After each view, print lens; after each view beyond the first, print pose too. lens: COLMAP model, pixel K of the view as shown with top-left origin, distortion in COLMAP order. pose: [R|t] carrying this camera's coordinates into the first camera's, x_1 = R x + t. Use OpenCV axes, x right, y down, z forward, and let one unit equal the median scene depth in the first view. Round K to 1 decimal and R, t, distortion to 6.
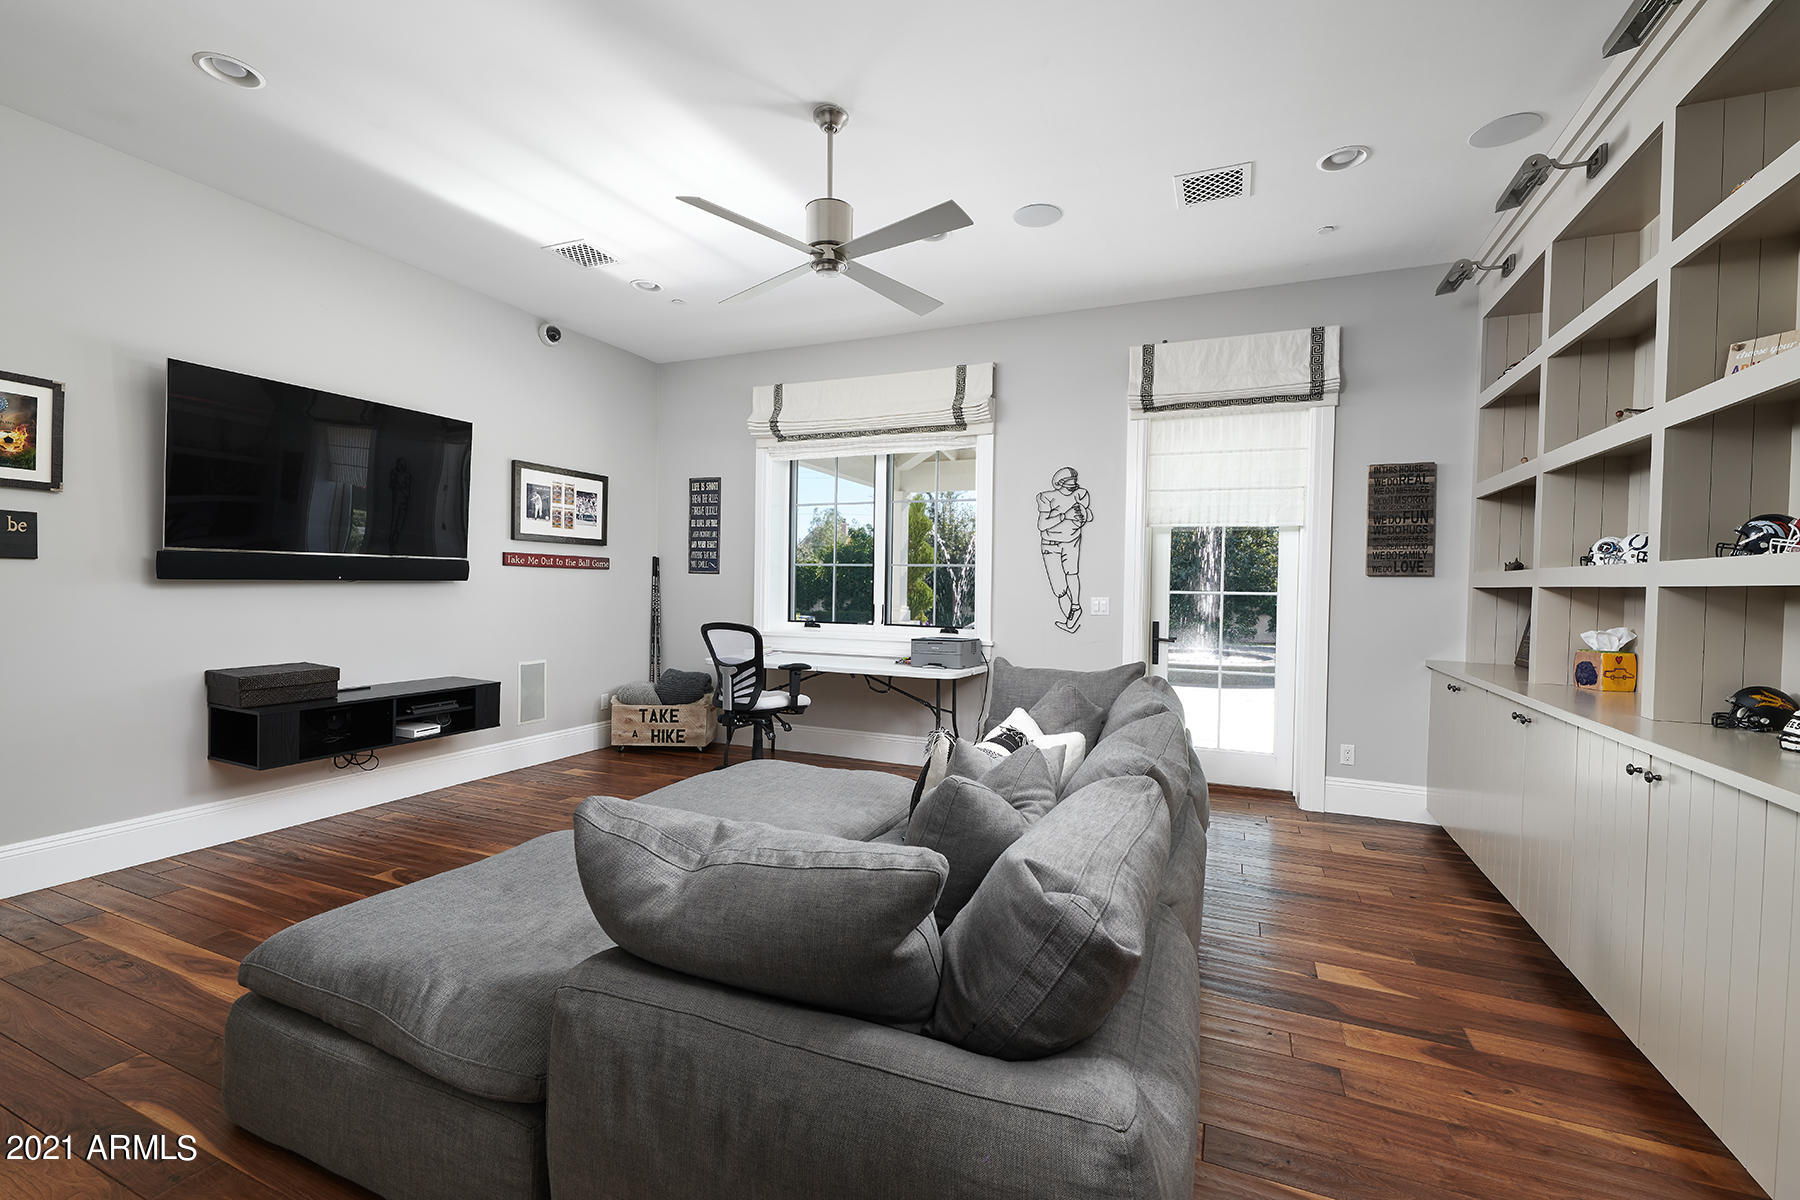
lens RADIAL K [[769.3, 0, 894.1], [0, 769.3, 602.3], [0, 0, 1]] dist [-0.001443, -0.000399]
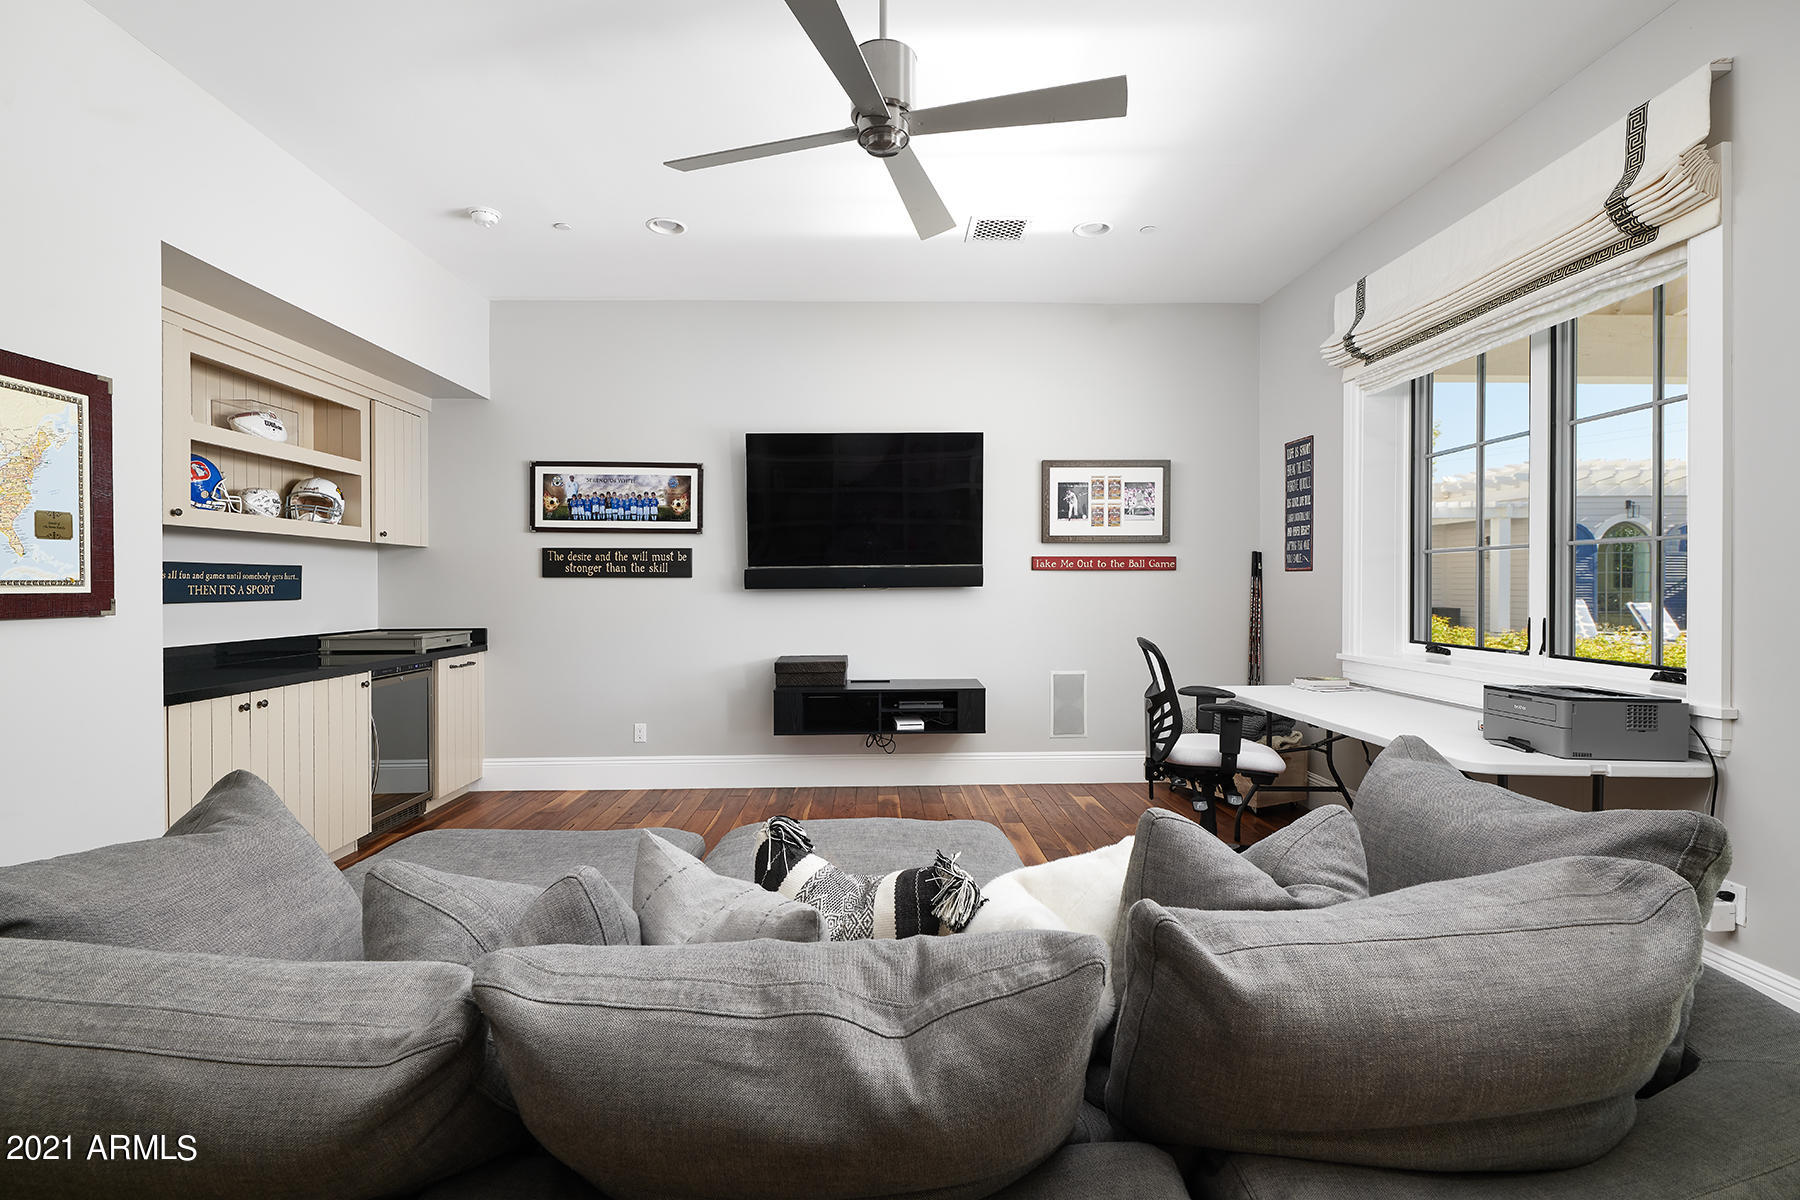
lens RADIAL K [[810.5, 0, 896.8], [0, 810.5, 589.8], [0, 0, 1]] dist [-0.003735, -0.001502]
pose [[0.428432, -0.012664, -0.903486, 0.333446], [-0.008908, 0.999794, -0.018238, -0.002724], [0.903530, 0.015862, 0.428230, 0.390223]]
